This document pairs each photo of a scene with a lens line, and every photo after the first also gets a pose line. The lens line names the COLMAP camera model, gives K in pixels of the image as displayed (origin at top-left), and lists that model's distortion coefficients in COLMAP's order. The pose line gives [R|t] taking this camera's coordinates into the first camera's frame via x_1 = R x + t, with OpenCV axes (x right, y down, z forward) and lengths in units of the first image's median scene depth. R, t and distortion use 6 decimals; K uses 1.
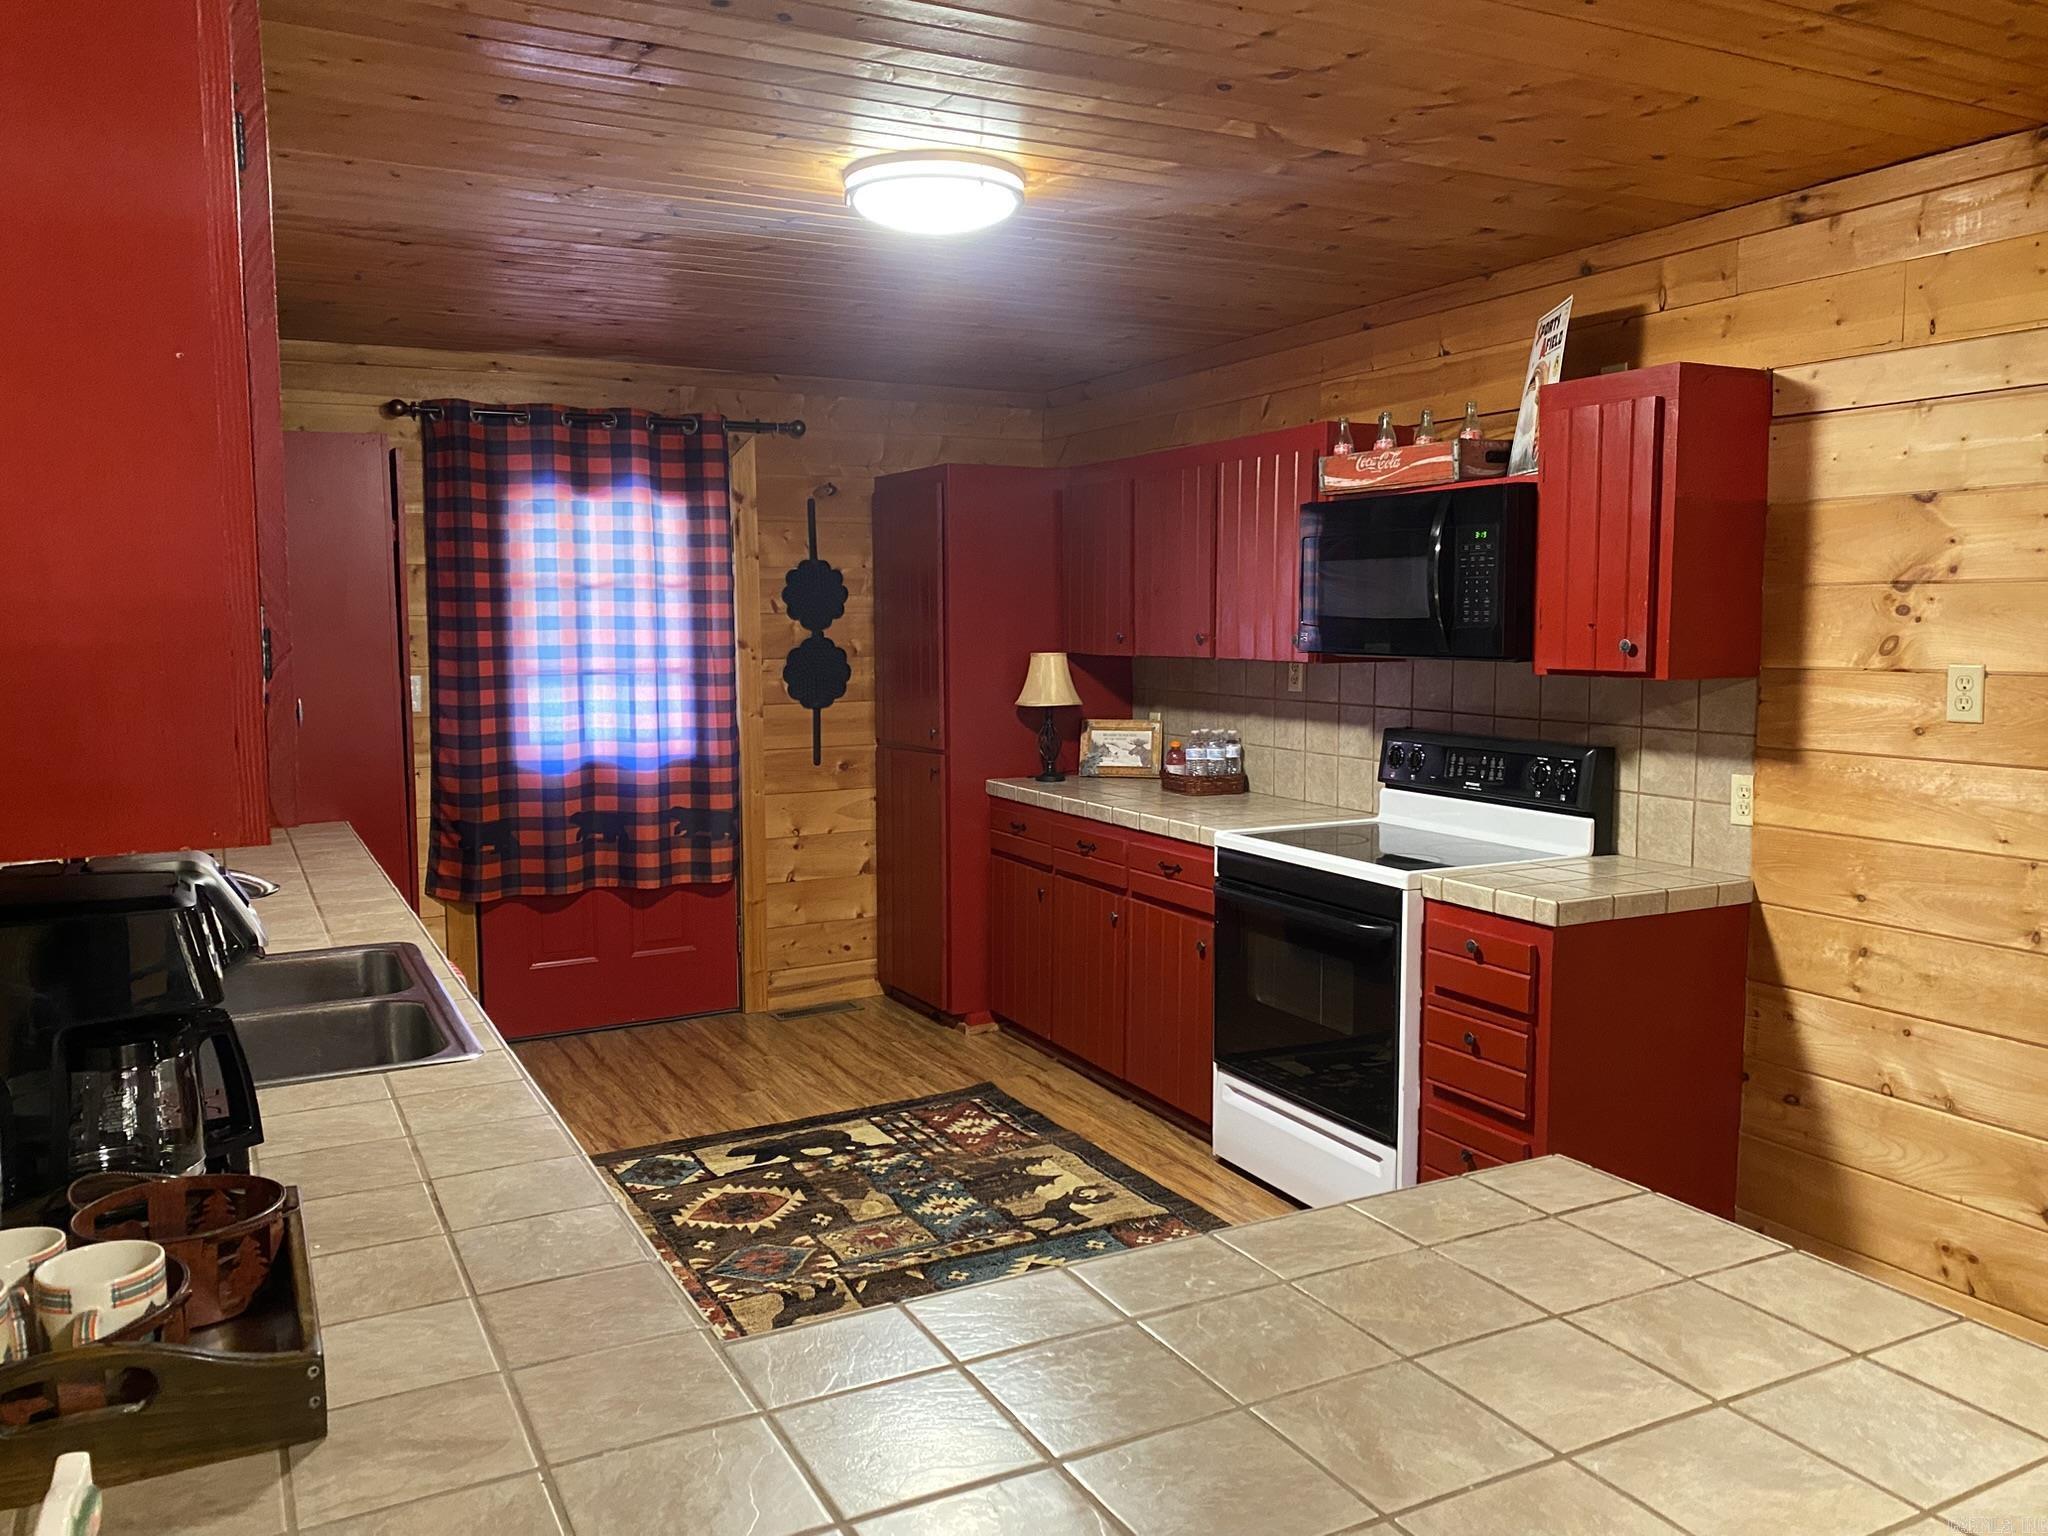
lens RADIAL K [[1539.2, 0, 1010.7], [0, 1539.2, 777.5], [0, 0, 1]] dist [0.098750, -0.109370]
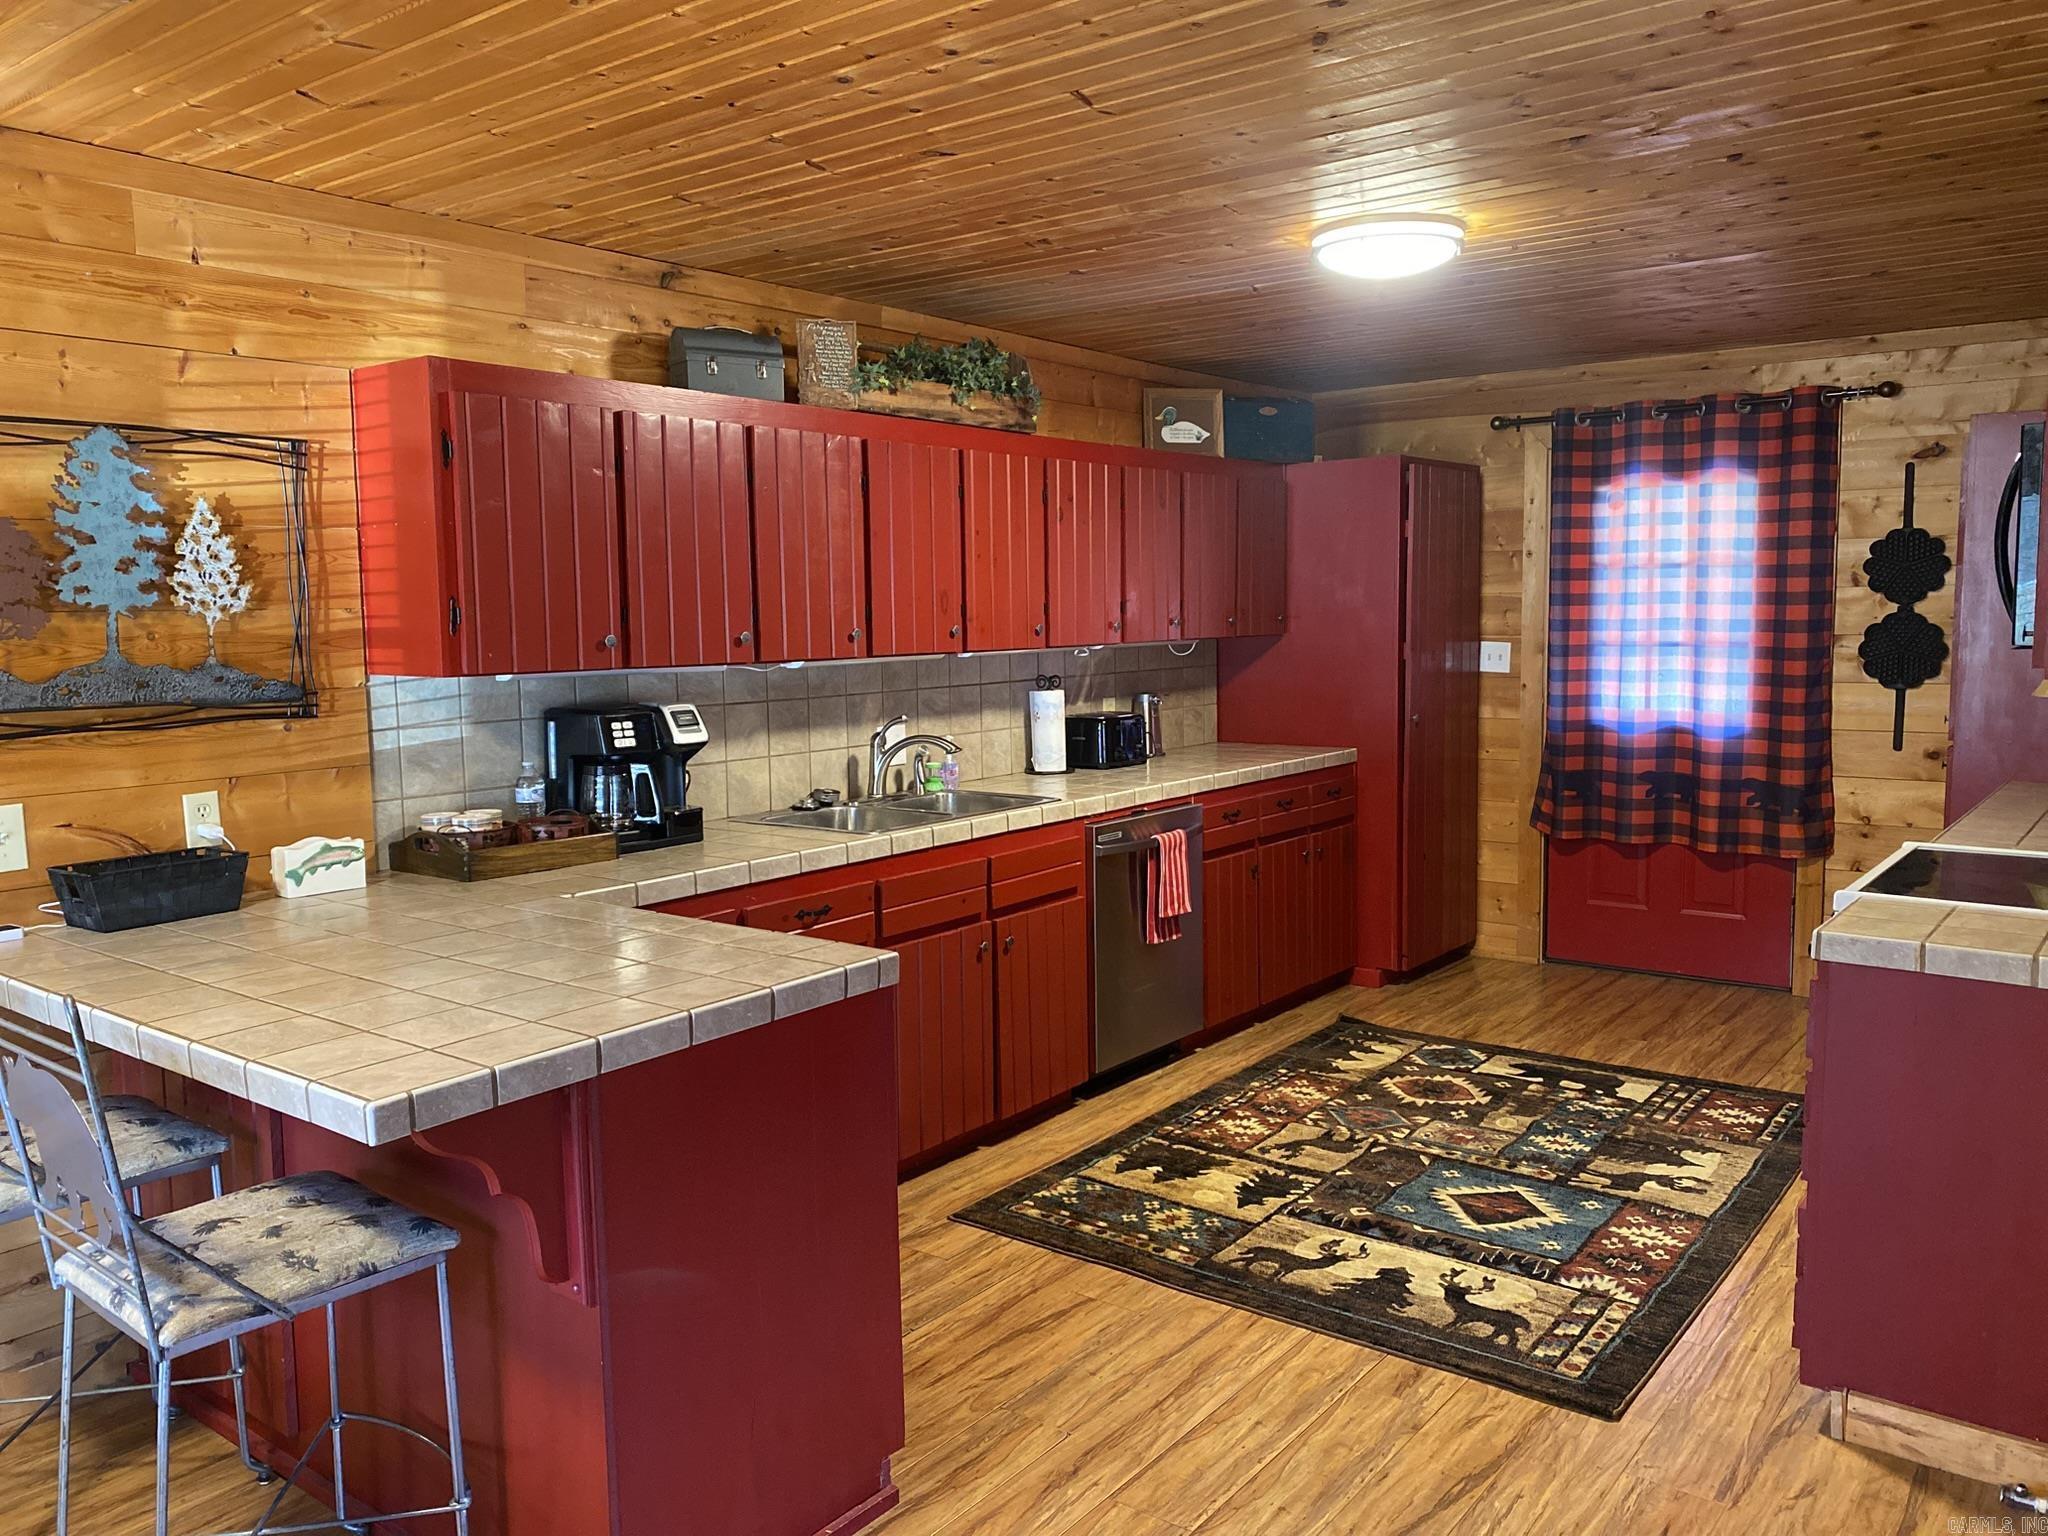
lens RADIAL K [[1590.0, 0, 1026.5], [0, 1590.0, 759.4], [0, 0, 1]] dist [0.039780, -0.002686]
pose [[0.425596, 0.094773, -0.899937, 0.701410], [-0.082815, 0.994406, 0.065557, -0.030090], [0.901116, 0.046627, 0.431064, 0.151126]]
